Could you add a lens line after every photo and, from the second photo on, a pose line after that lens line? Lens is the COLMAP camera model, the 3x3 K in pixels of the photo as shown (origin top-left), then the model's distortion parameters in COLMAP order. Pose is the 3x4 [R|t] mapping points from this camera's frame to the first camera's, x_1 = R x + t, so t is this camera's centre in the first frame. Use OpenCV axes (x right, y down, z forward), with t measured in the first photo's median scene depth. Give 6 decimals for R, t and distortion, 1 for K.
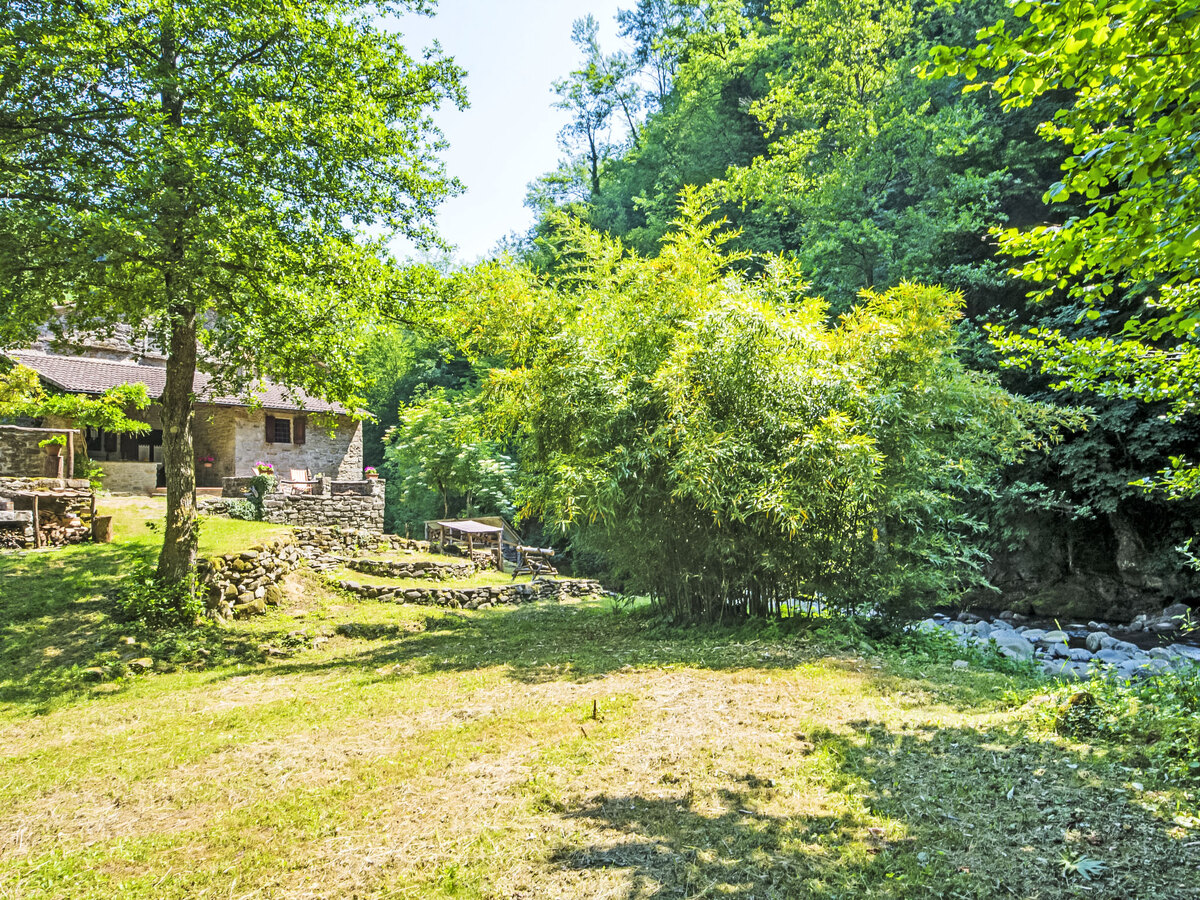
lens RADIAL K [[838.8, 0, 595.1], [0, 838.8, 449.2], [0, 0, 1]] dist [0.006882, 0.015202]
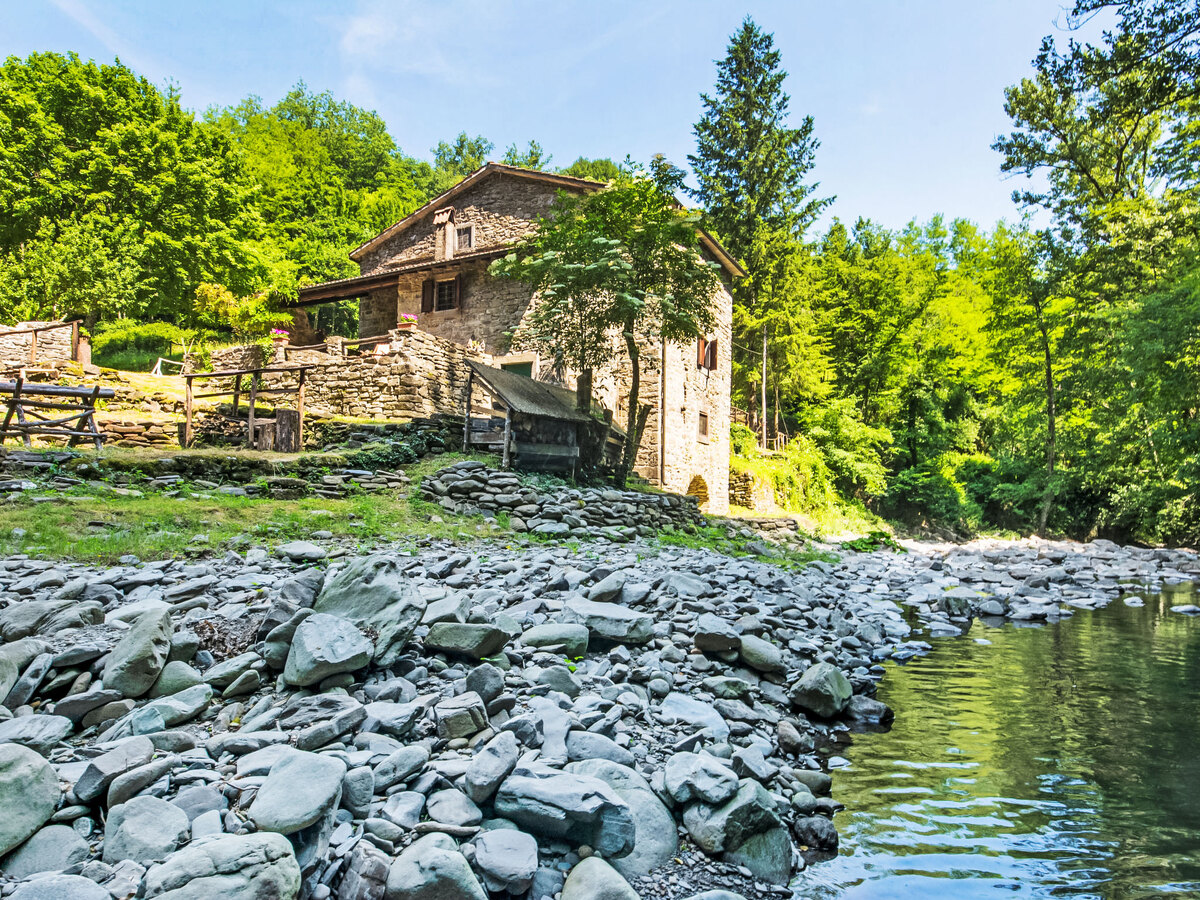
lens RADIAL K [[732.9, 0, 598.4], [0, 732.9, 441.9], [0, 0, 1]] dist [0.004237, 0.009106]
pose [[0.135781, -0.054628, -0.989232, 0.378611], [0.059062, 0.997149, -0.046959, 0.183408], [0.988977, -0.052050, 0.138620, 1.212426]]
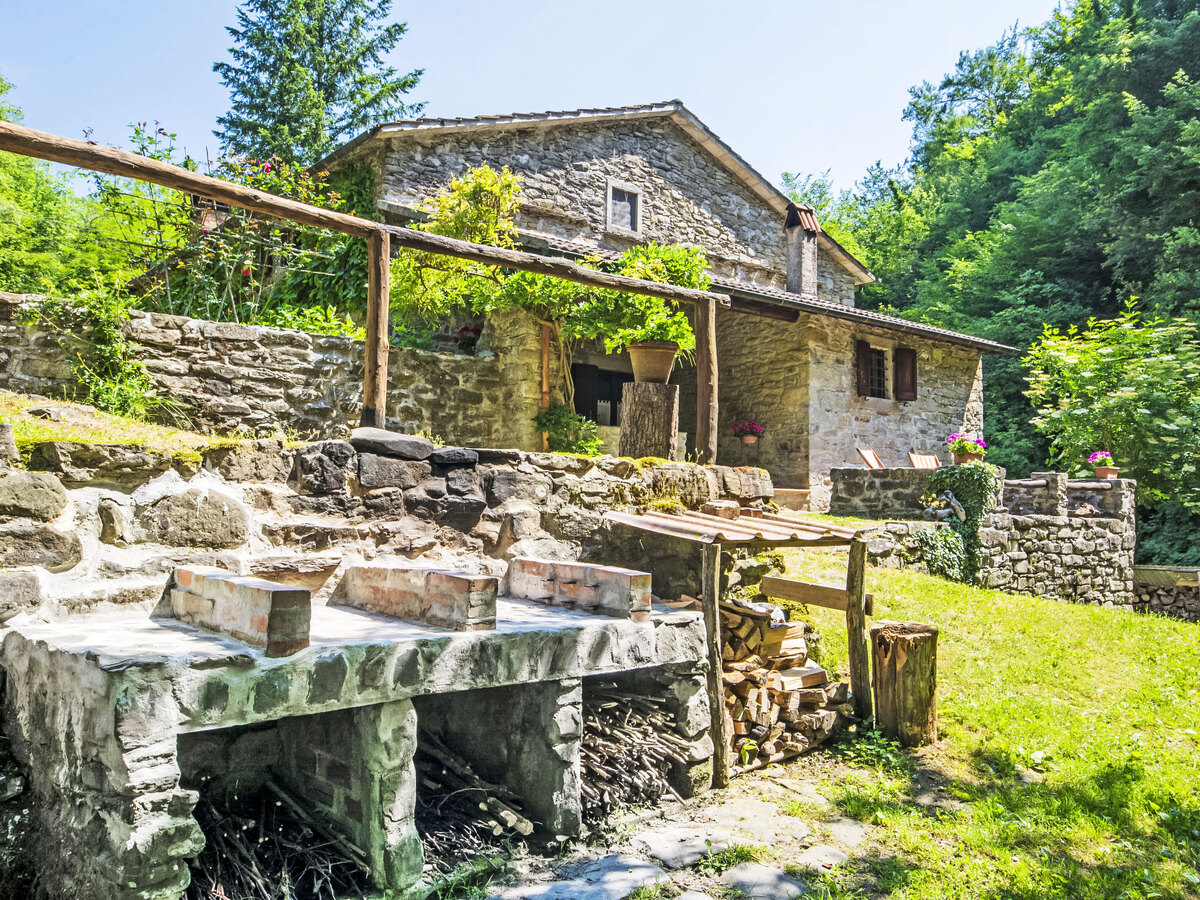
lens RADIAL K [[885.6, 0, 604.4], [0, 885.6, 451.5], [0, 0, 1]] dist [-0.003521, 0.031124]
pose [[0.958523, 0.019604, -0.284340, -0.439403], [-0.015610, 0.999745, 0.016307, 0.020445], [0.284587, -0.011192, 0.958585, 0.544274]]
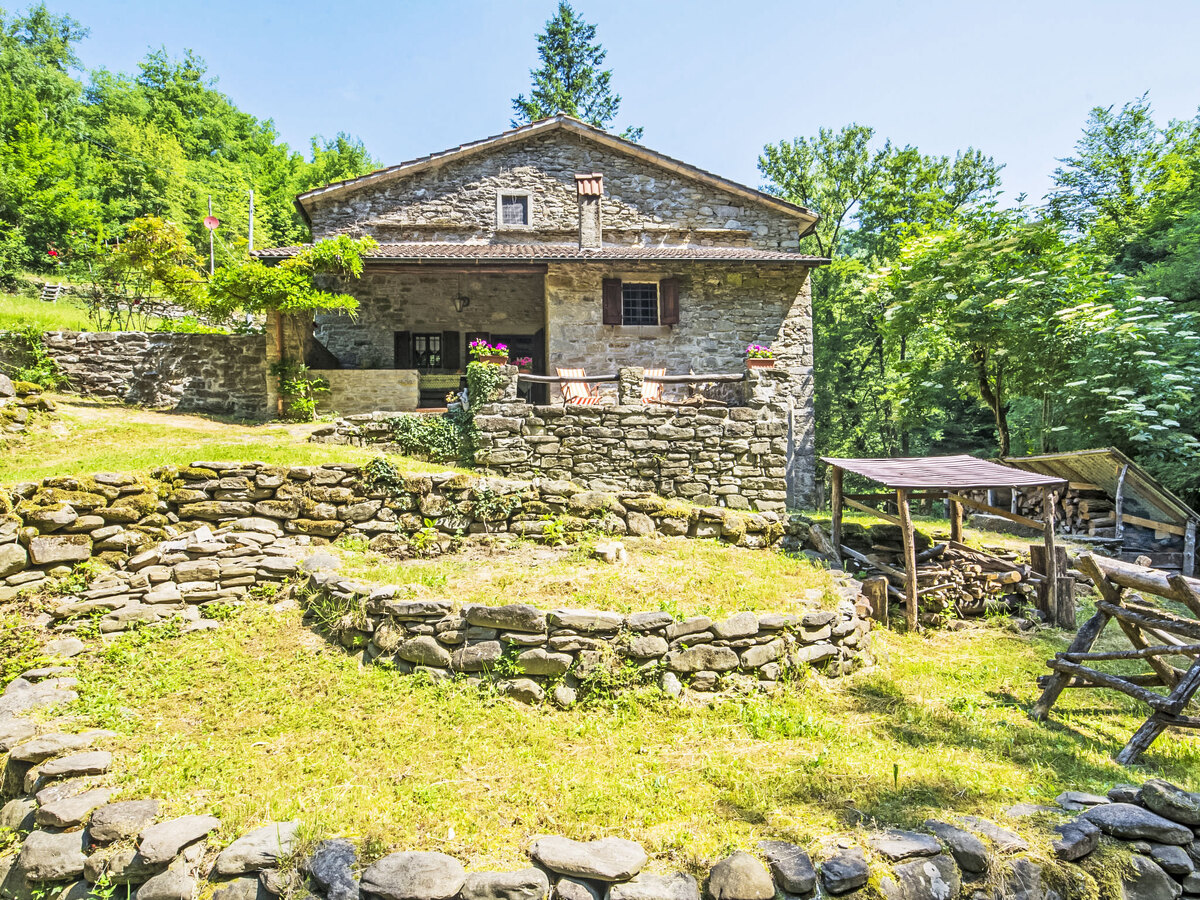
lens RADIAL K [[732.9, 0, 605.2], [0, 732.9, 453.1], [0, 0, 1]] dist [0.004237, 0.009106]
pose [[0.659983, -0.020885, -0.750990, -0.026535], [0.056391, 0.998171, 0.021799, 0.076267], [0.749161, -0.056736, 0.659953, 0.763999]]
